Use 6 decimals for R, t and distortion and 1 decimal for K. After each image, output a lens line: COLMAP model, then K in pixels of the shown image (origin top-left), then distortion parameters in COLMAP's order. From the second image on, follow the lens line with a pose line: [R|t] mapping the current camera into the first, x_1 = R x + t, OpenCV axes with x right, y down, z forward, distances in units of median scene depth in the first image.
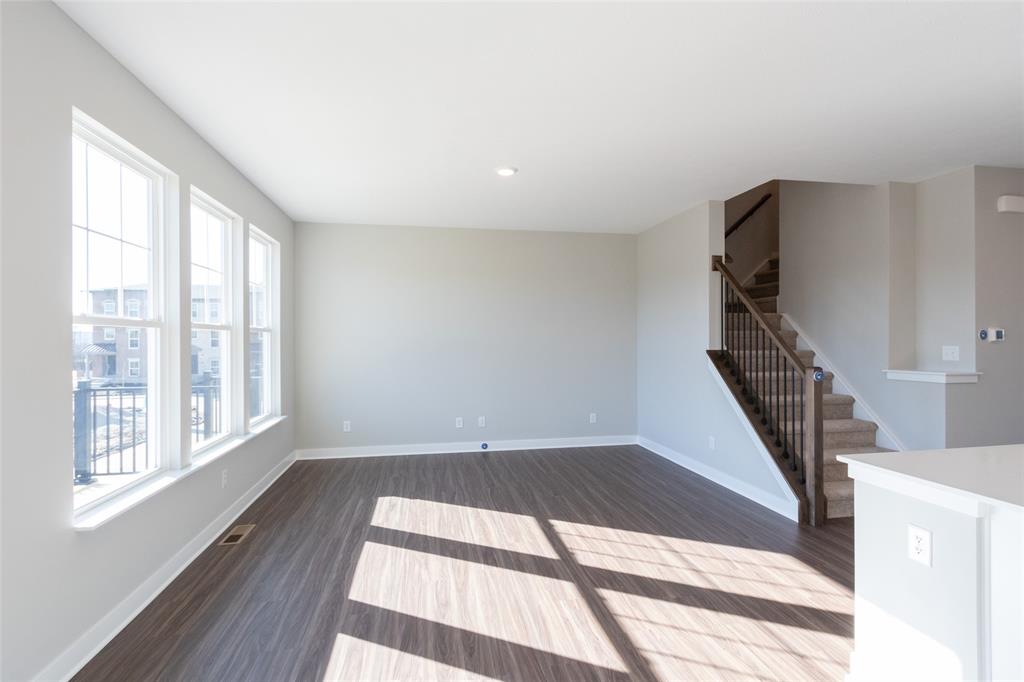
lens RADIAL K [[475.9, 0, 515.4], [0, 475.9, 338.5], [0, 0, 1]] dist [-0.001058, -0.000276]
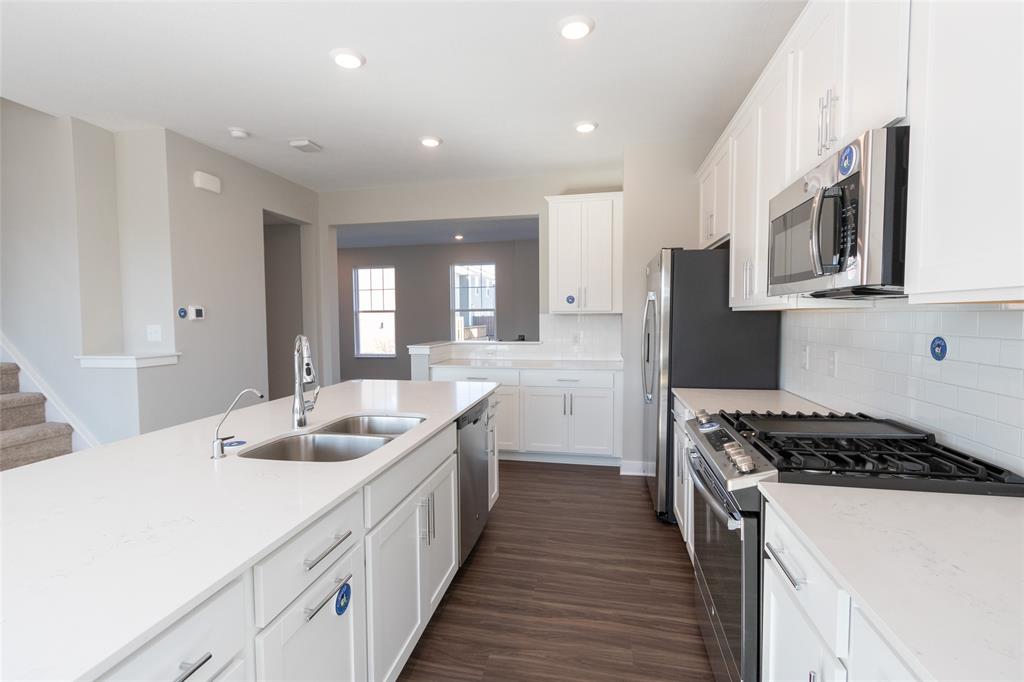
lens RADIAL K [[461.0, 0, 522.1], [0, 461.0, 338.1], [0, 0, 1]] dist [0.002831, 0.000228]
pose [[0.361241, -0.042364, 0.931510, 0.363753], [0.001525, 0.998993, 0.044841, 0.002169], [-0.932471, -0.014778, 0.360941, 0.028421]]
